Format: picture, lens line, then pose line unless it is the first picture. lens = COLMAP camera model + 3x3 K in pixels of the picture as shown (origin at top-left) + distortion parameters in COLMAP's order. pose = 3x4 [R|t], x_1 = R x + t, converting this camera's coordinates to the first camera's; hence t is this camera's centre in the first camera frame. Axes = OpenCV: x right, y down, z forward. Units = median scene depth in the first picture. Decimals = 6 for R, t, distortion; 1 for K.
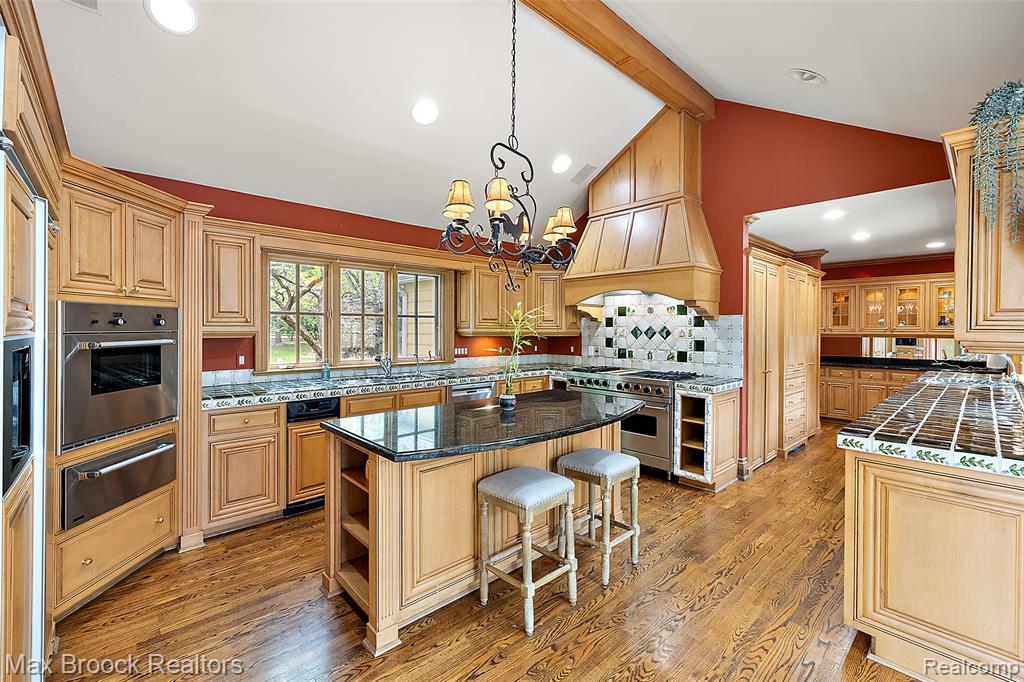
lens RADIAL K [[437.0, 0, 523.1], [0, 437.0, 330.4], [0, 0, 1]] dist [0.001281, -0.000488]
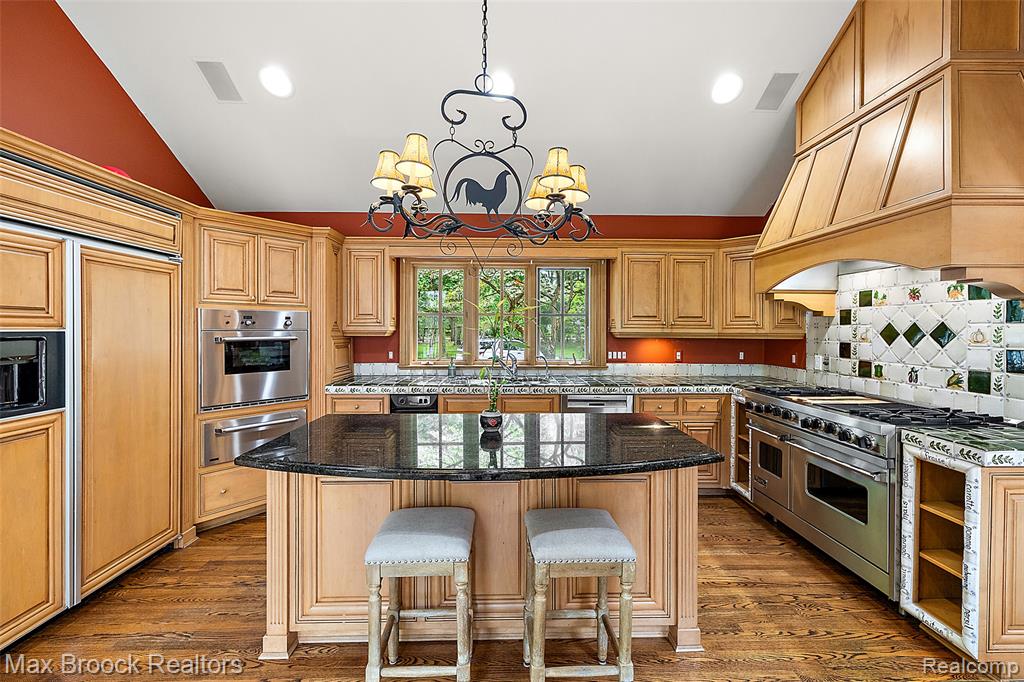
lens RADIAL K [[437.0, 0, 521.9], [0, 437.0, 332.9], [0, 0, 1]] dist [0.001281, -0.000488]
pose [[0.743408, 0.003429, -0.668829, 0.305931], [-0.002657, 0.999994, 0.002173, 0.003596], [0.668833, 0.000162, 0.743413, 0.267885]]
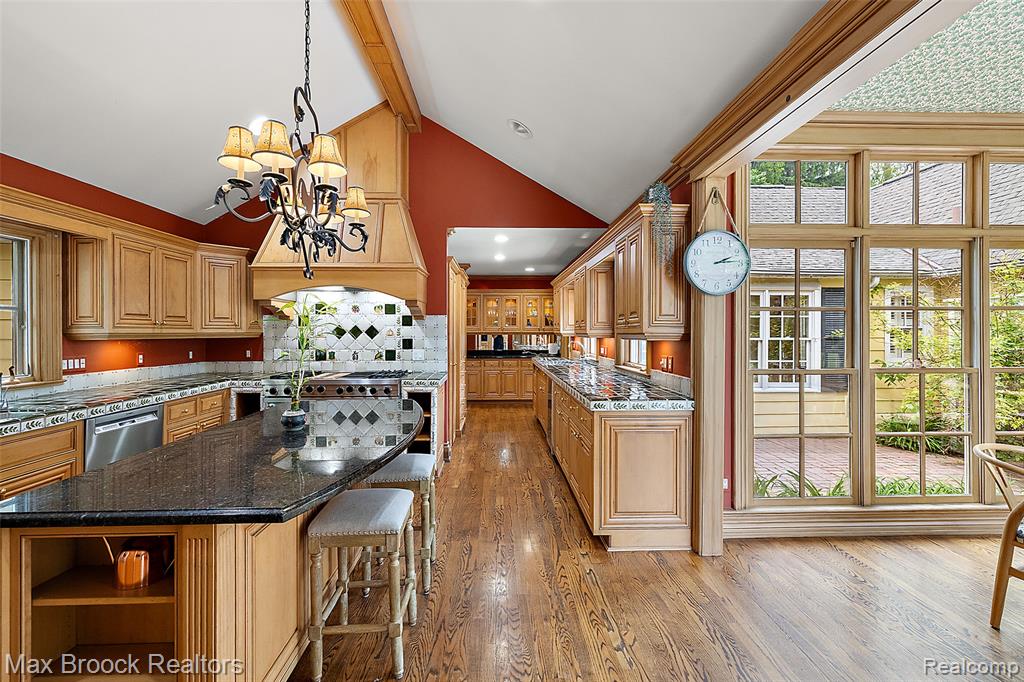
lens RADIAL K [[437.0, 0, 512.3], [0, 437.0, 332.0], [0, 0, 1]] dist [0.001281, -0.000488]
pose [[0.663564, -0.007796, 0.748079, -0.208161], [0.006726, 0.999967, 0.004455, 0.003209], [-0.748089, 0.002076, 0.663595, 0.110117]]
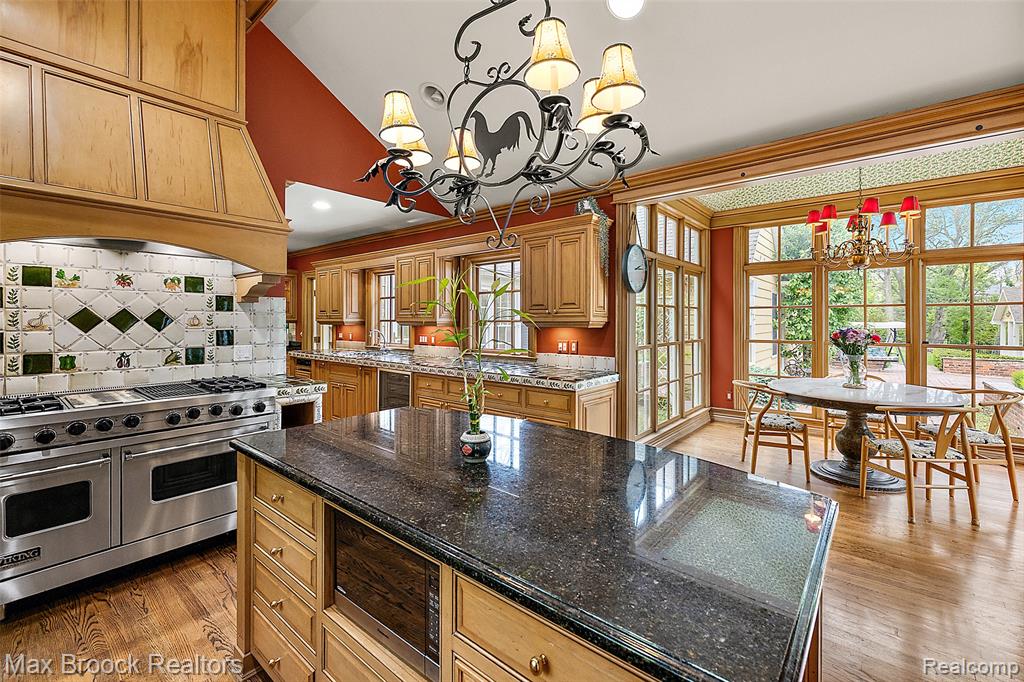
lens RADIAL K [[437.0, 0, 517.1], [0, 437.0, 321.7], [0, 0, 1]] dist [0.001281, -0.000488]
pose [[-0.107200, -0.011013, 0.994177, -0.338739], [0.000255, 0.999938, 0.011104, 0.001299], [-0.994237, 0.001444, -0.107190, 0.583170]]
